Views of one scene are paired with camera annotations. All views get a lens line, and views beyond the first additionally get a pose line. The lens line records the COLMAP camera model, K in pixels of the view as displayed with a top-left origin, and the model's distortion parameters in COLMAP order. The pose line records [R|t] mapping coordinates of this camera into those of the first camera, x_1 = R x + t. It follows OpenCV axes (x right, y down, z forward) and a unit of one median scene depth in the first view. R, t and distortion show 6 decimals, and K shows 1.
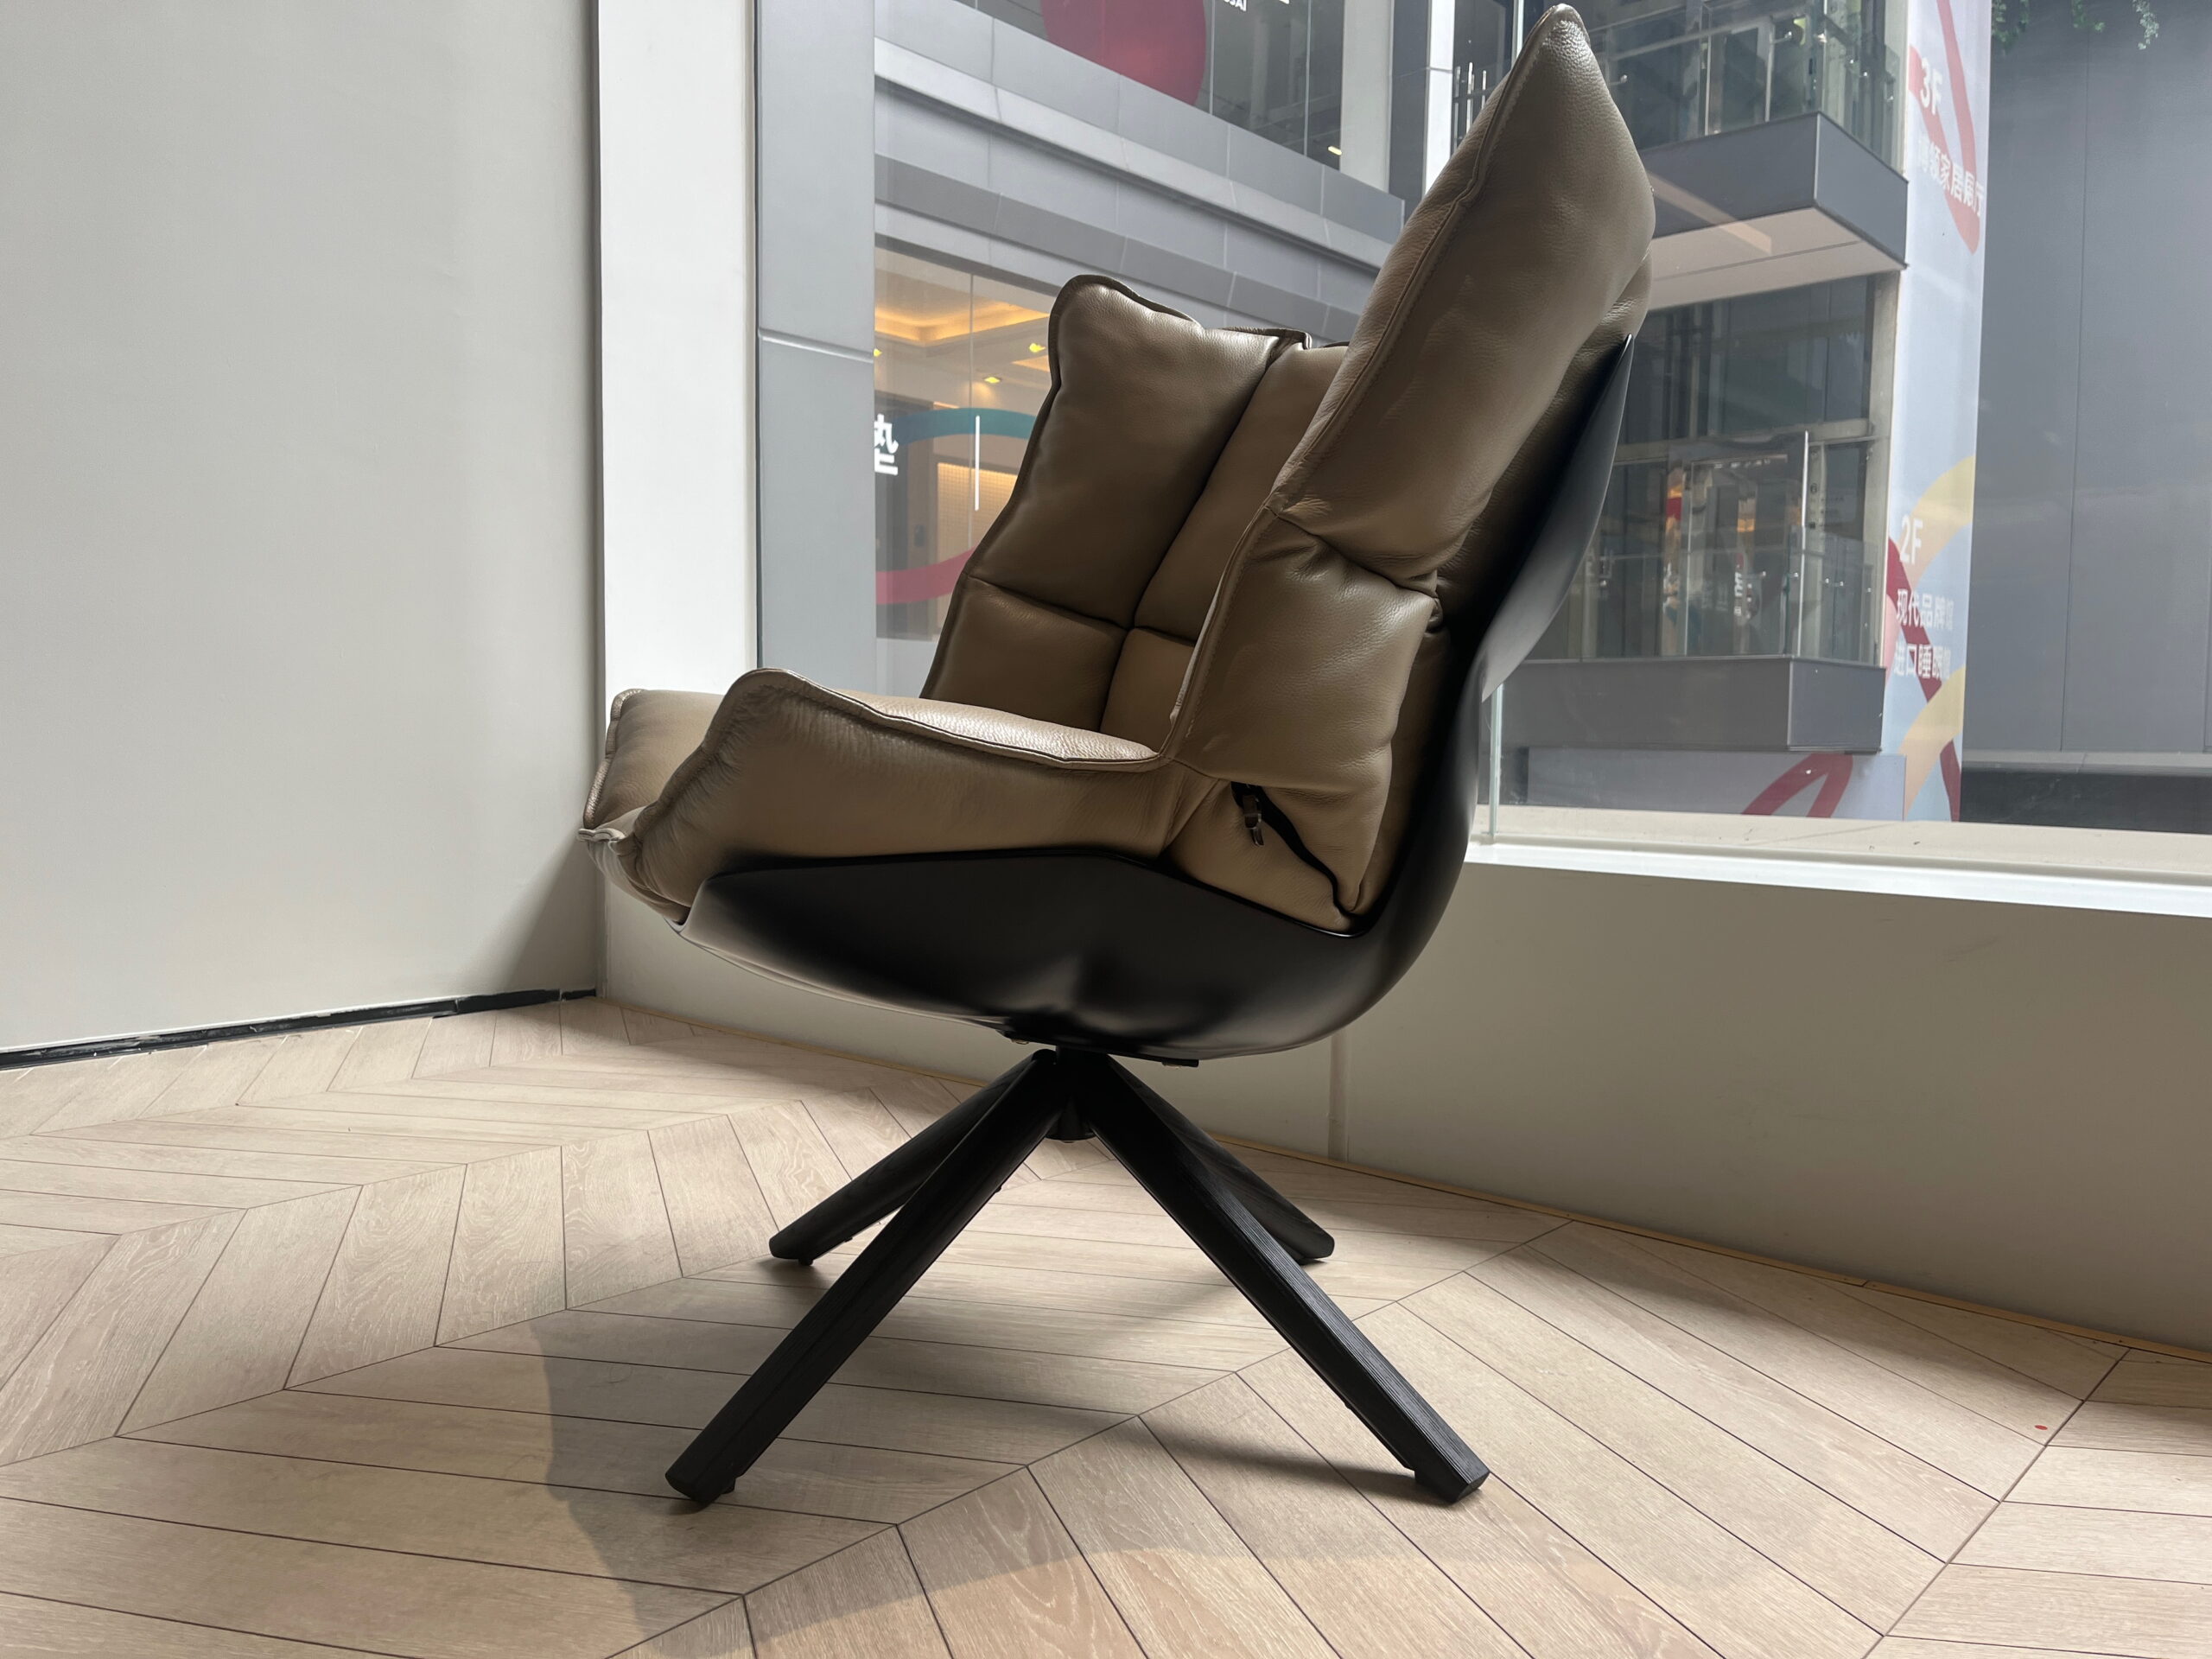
lens RADIAL K [[1701.6, 0, 1106.0], [0, 1701.6, 829.5], [0, 0, 1]] dist [0.075982, -0.112315]
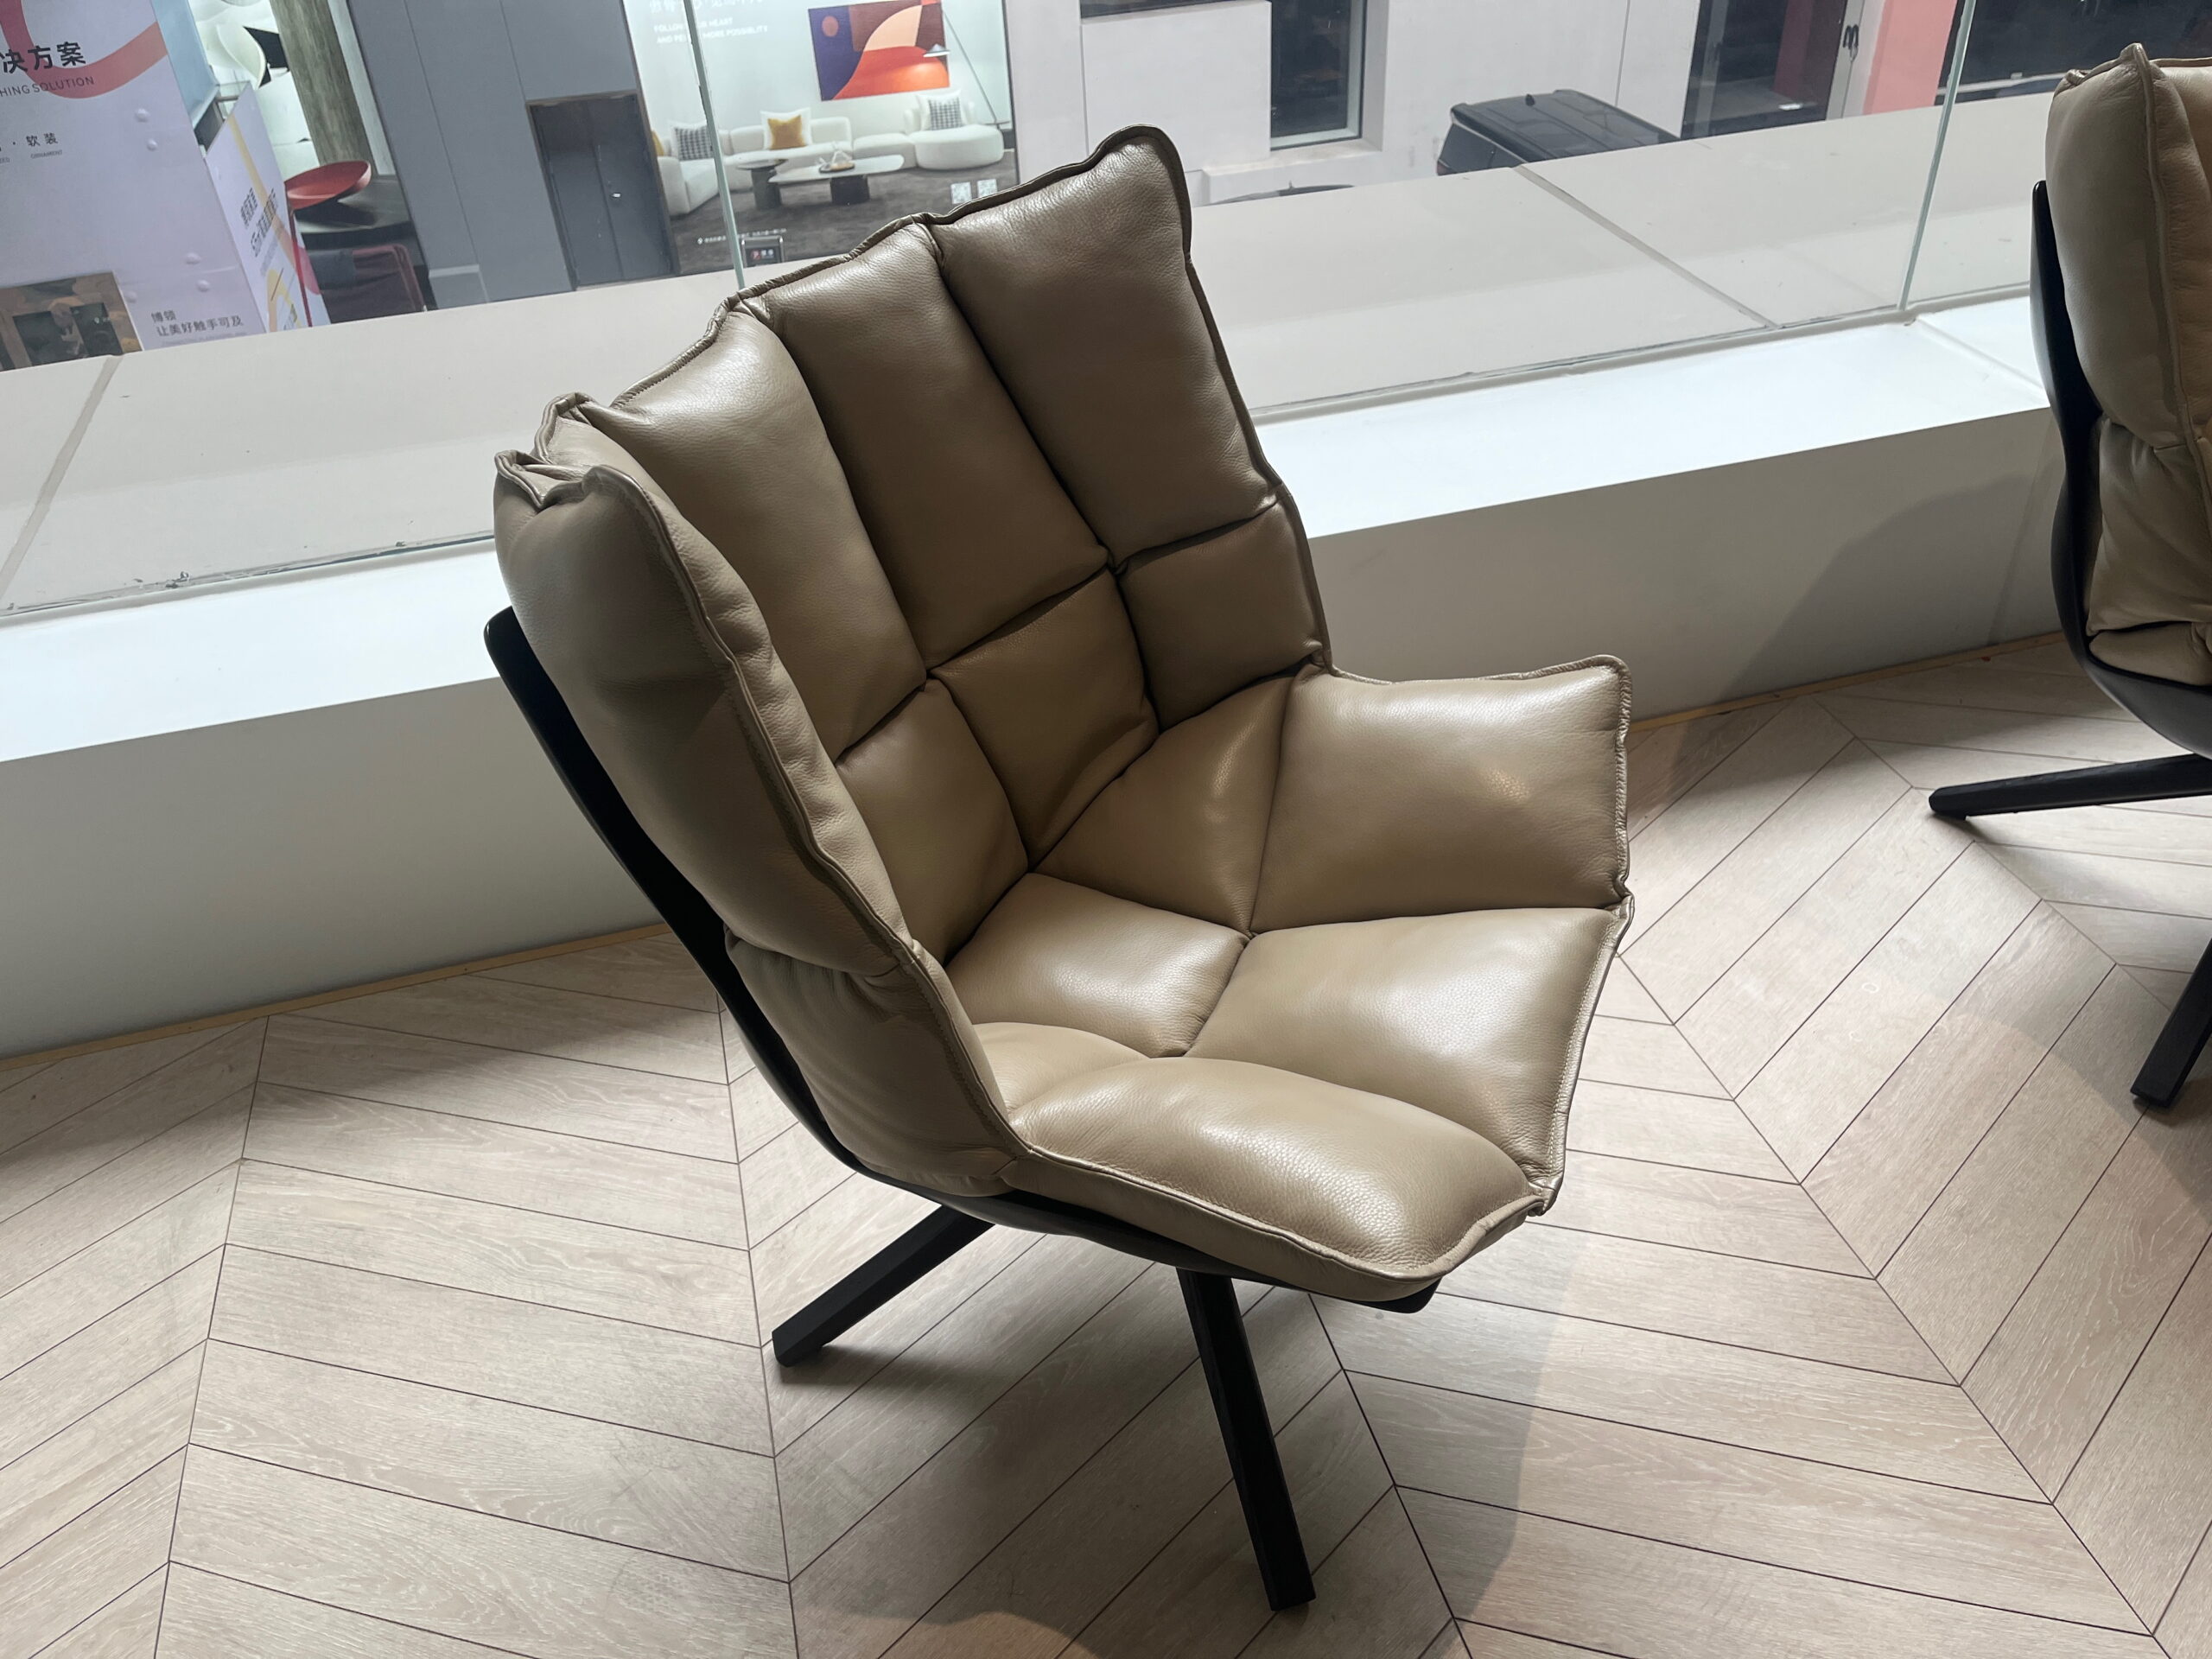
lens RADIAL K [[1701.6, 0, 1106.0], [0, 1701.6, 829.5], [0, 0, 1]] dist [0.075982, -0.112315]
pose [[0.538135, -0.548768, 0.639738, -0.552345], [0.112212, 0.798898, 0.590906, -0.550396], [-0.835356, -0.246201, 0.491493, 0.446695]]
